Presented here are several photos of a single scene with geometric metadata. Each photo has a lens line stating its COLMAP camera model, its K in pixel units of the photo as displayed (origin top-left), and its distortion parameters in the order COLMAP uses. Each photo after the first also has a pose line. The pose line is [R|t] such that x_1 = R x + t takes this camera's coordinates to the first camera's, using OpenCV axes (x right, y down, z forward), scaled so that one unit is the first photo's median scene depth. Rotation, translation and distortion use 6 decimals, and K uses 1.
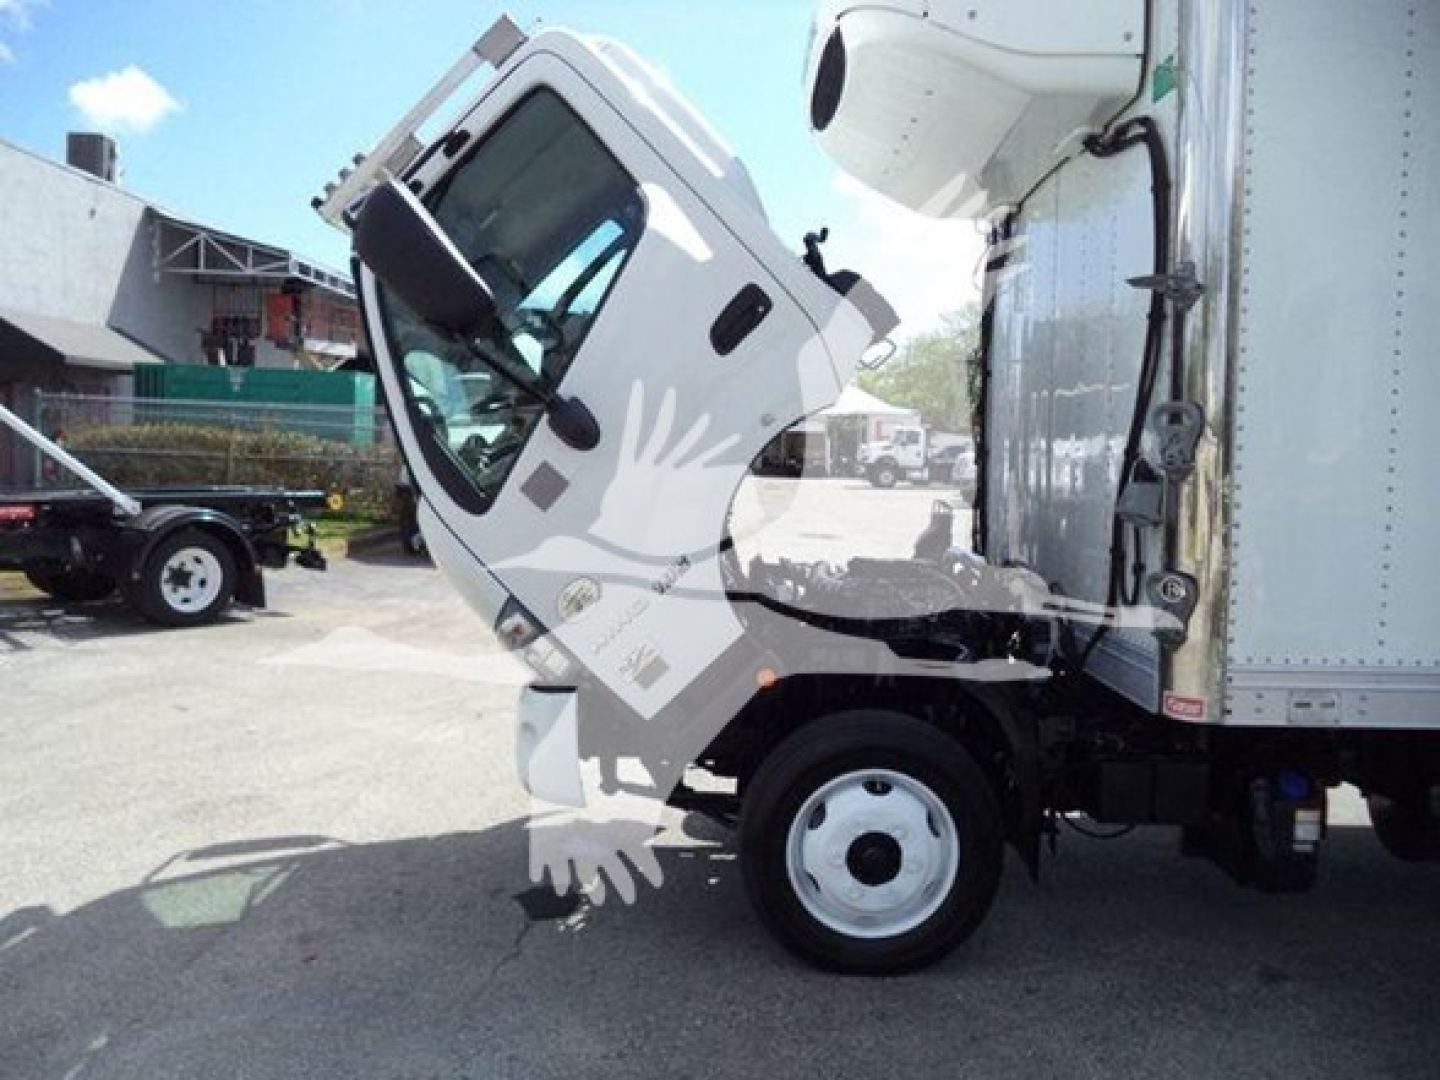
lens RADIAL K [[1181.4, 0, 739.8], [0, 1181.4, 532.3], [0, 0, 1]] dist [-0.013704, -0.020264]
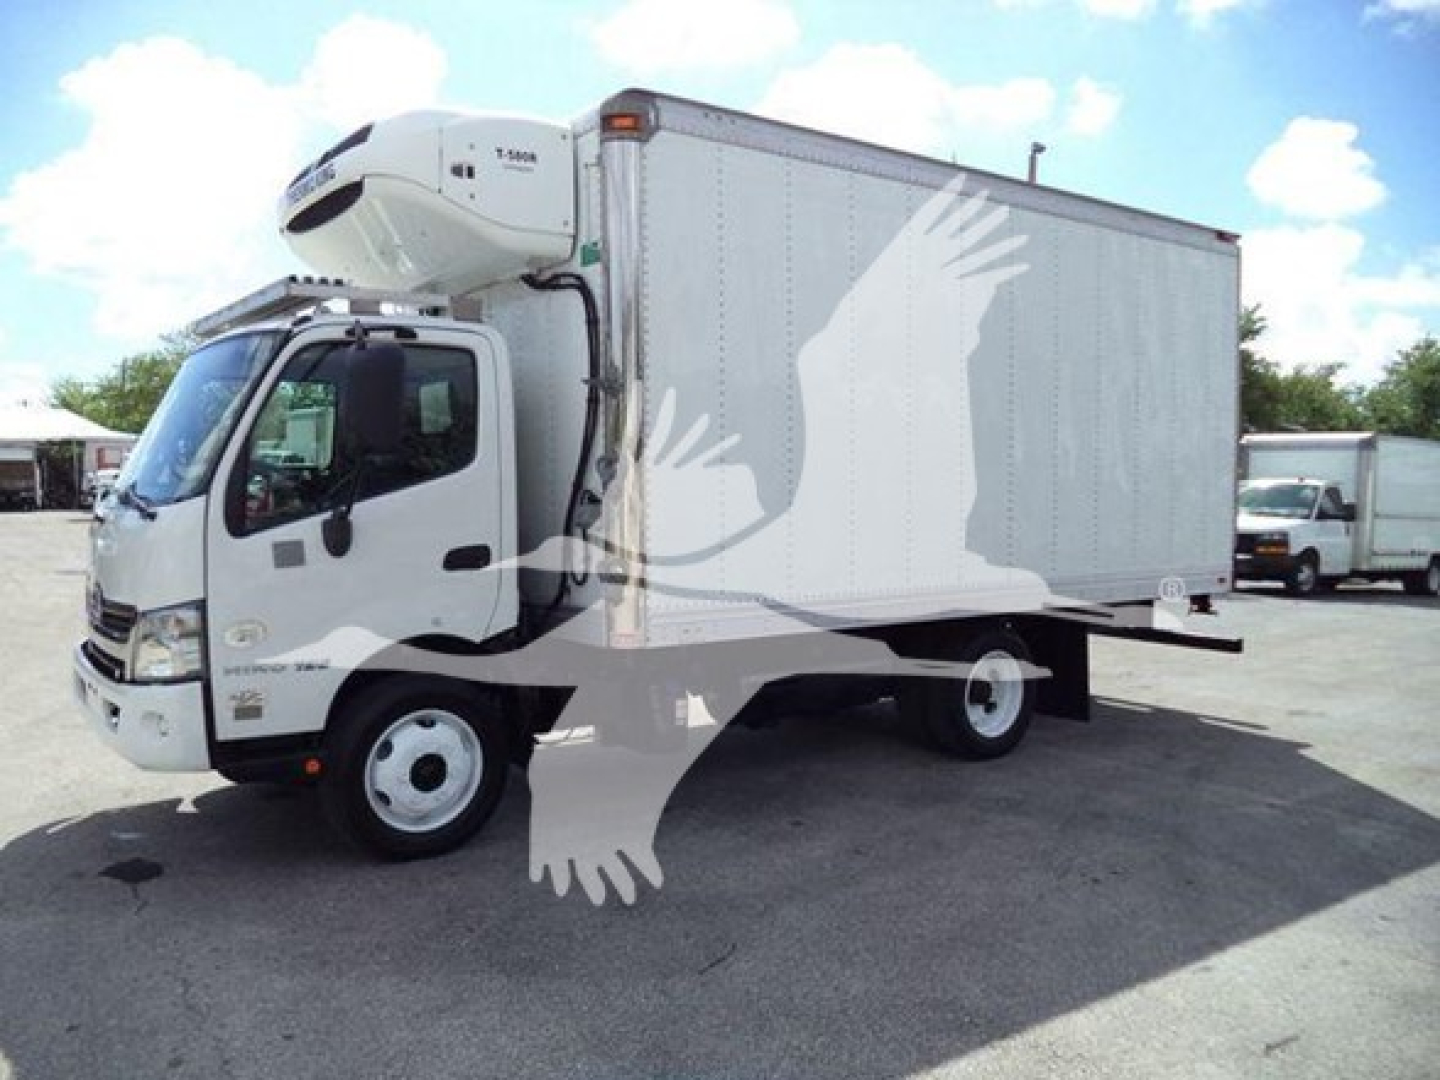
lens RADIAL K [[1150.3, 0, 739.4], [0, 1150.3, 529.6], [0, 0, 1]] dist [-0.014106, -0.007852]
pose [[0.802353, -0.042390, 0.595342, -0.394311], [0.054952, 0.998485, -0.002966, 0.007677], [-0.594315, 0.035095, 0.803467, -0.345644]]
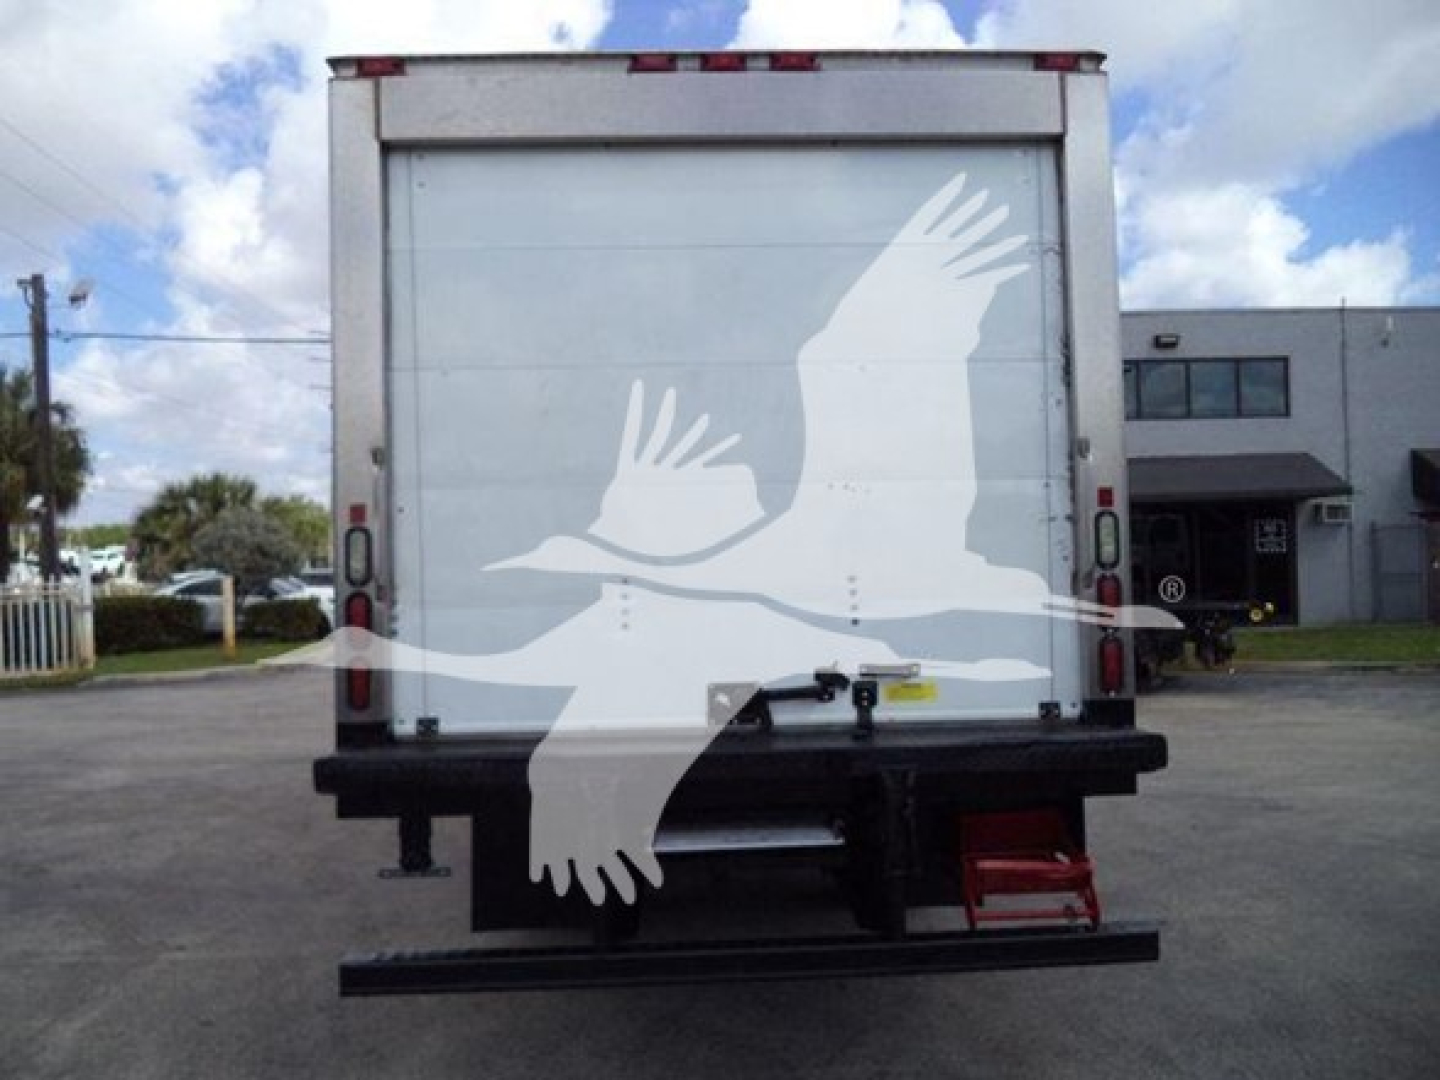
lens RADIAL K [[1166.2, 0, 758.6], [0, 1166.2, 536.0], [0, 0, 1]] dist [-0.039094, 0.011419]
pose [[0.058128, -0.063305, -0.996300, 3.781244], [-0.059353, 0.996003, -0.066749, -0.048501], [0.996543, 0.063014, 0.054139, 1.670077]]
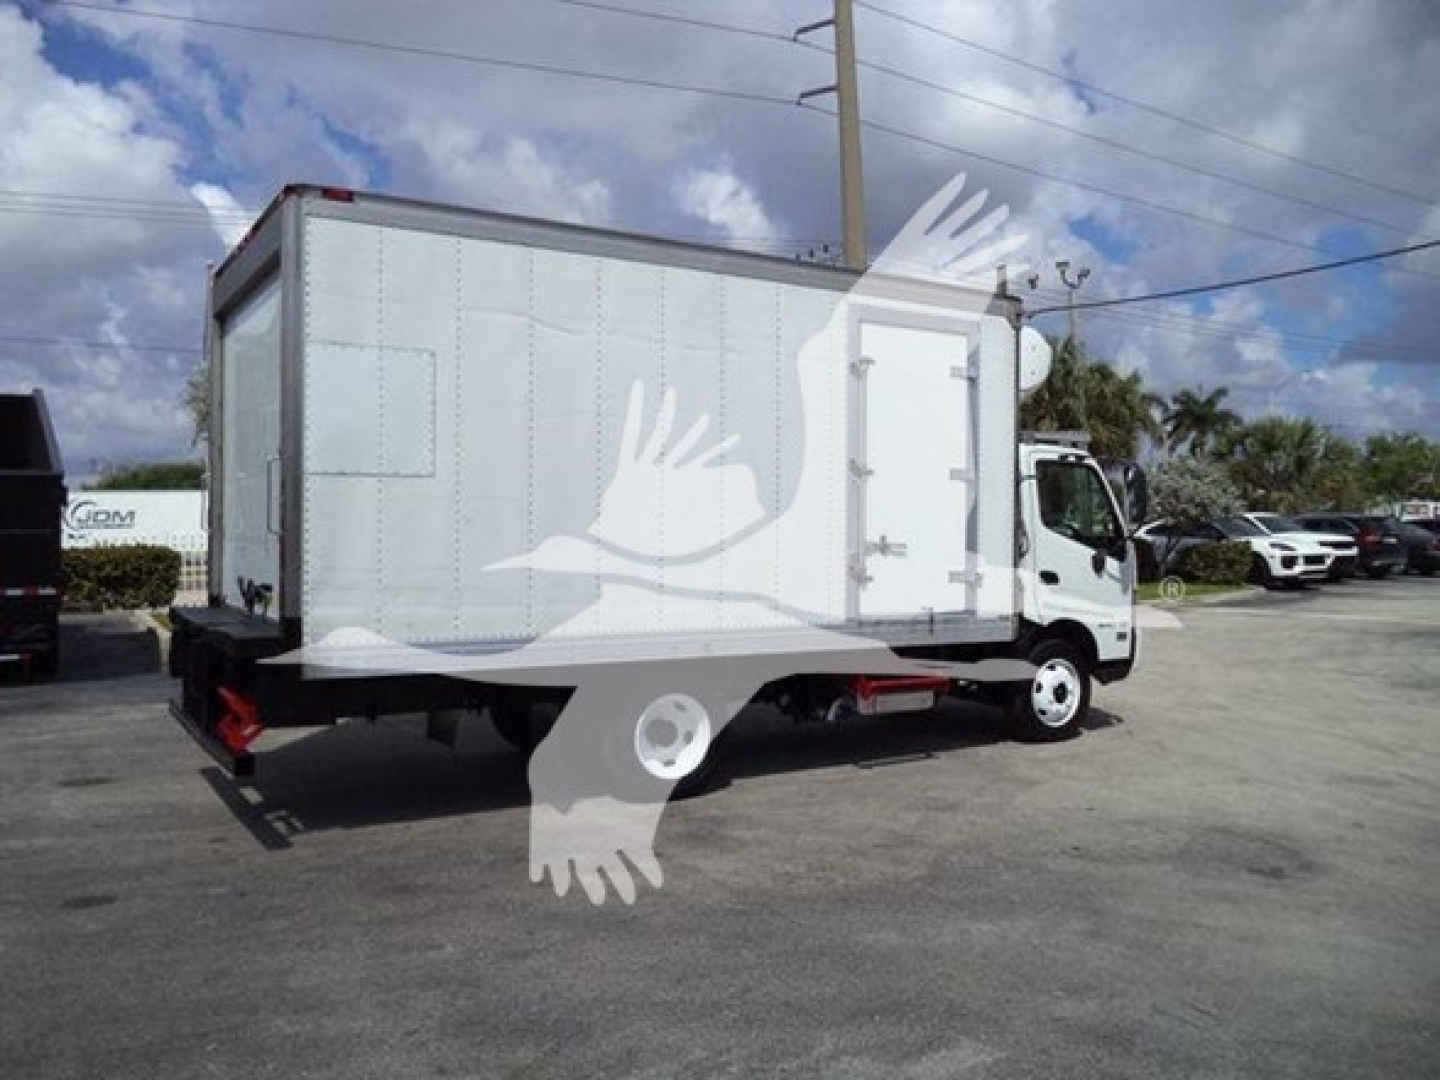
lens RADIAL K [[1150.3, 0, 739.4], [0, 1150.3, 529.6], [0, 0, 1]] dist [-0.014106, -0.007852]
pose [[-0.835951, -0.026525, -0.548162, 2.845825], [-0.068229, 0.996105, 0.055850, -0.310743], [0.544546, 0.084088, -0.834505, 4.439210]]
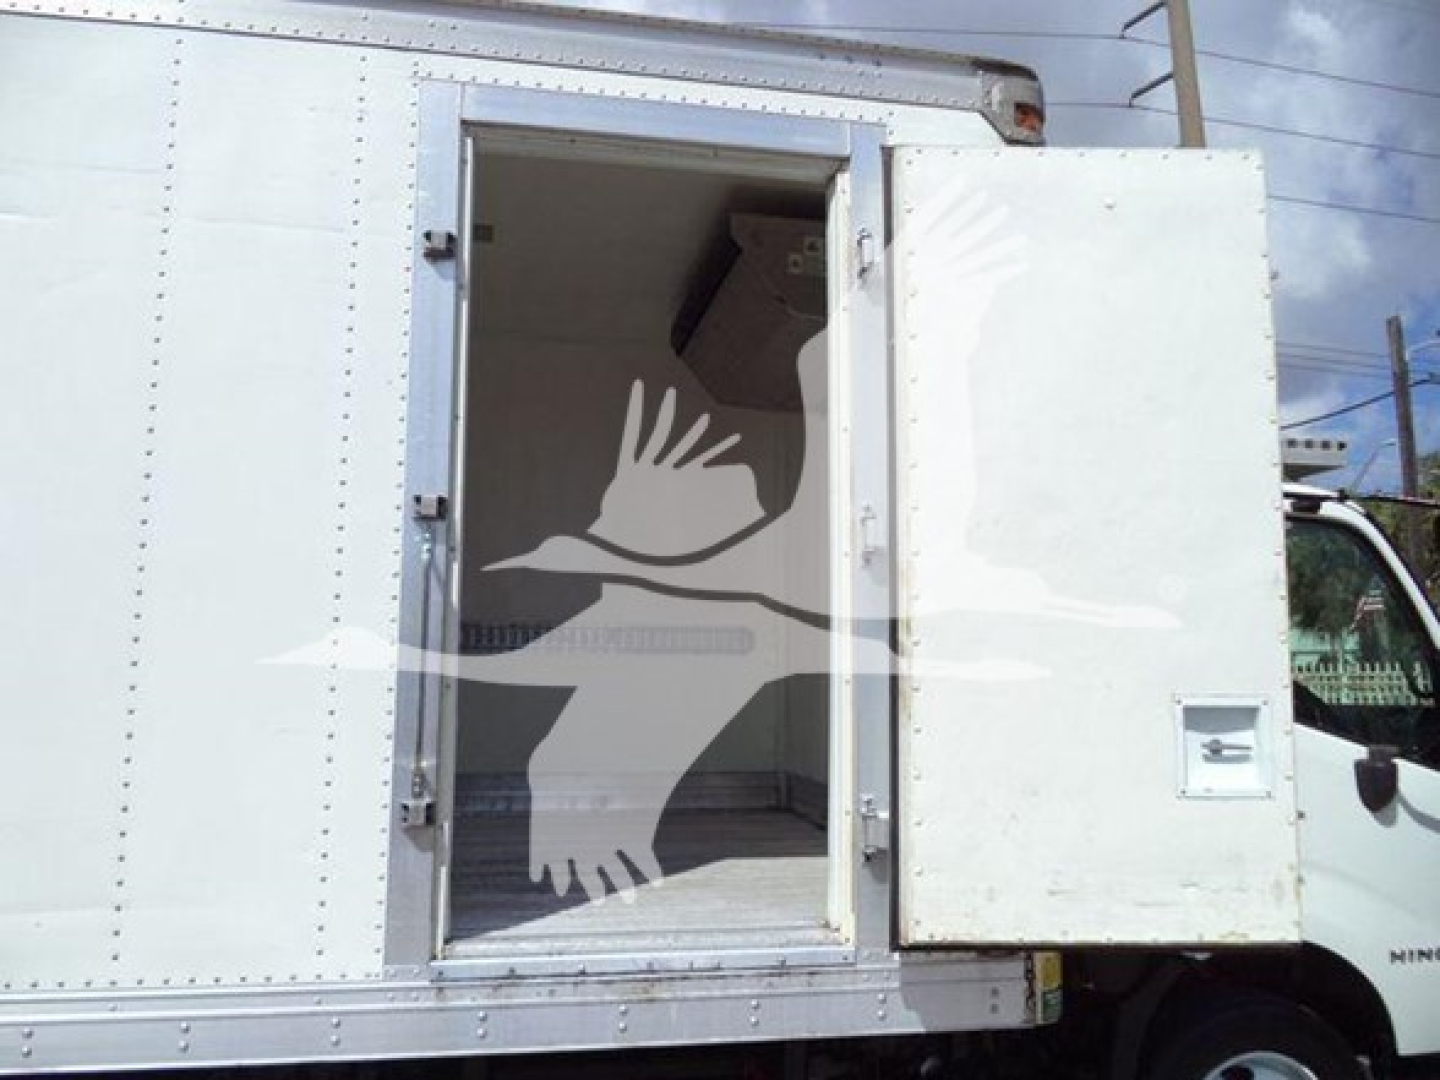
lens RADIAL K [[1181.4, 0, 739.8], [0, 1181.4, 532.3], [0, 0, 1]] dist [-0.013704, -0.020264]
pose [[-0.974041, -0.051321, -0.220476, 1.013018], [-0.039270, 0.997503, -0.058704, -0.263046], [0.222938, -0.048522, -0.973624, 3.258613]]
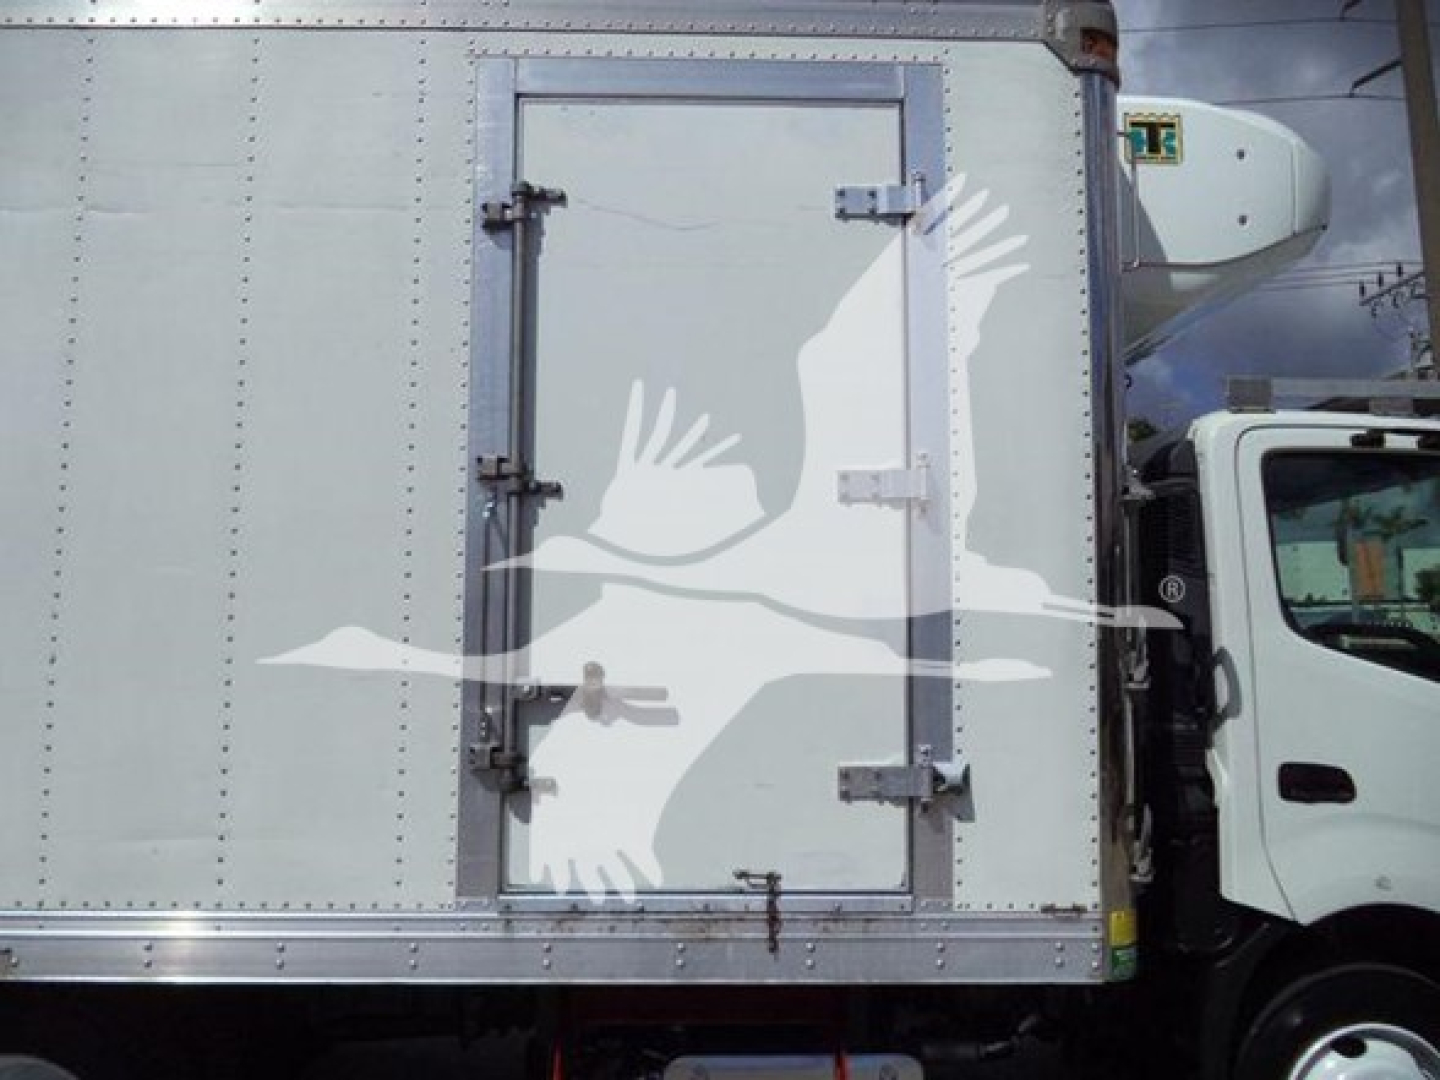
lens RADIAL K [[1150.3, 0, 739.4], [0, 1150.3, 529.6], [0, 0, 1]] dist [-0.014106, -0.007852]
pose [[-0.998266, -0.026405, -0.052615, 0.879018], [-0.025519, 0.999522, -0.017445, -0.265495], [0.053051, -0.016072, -0.998462, 3.262247]]
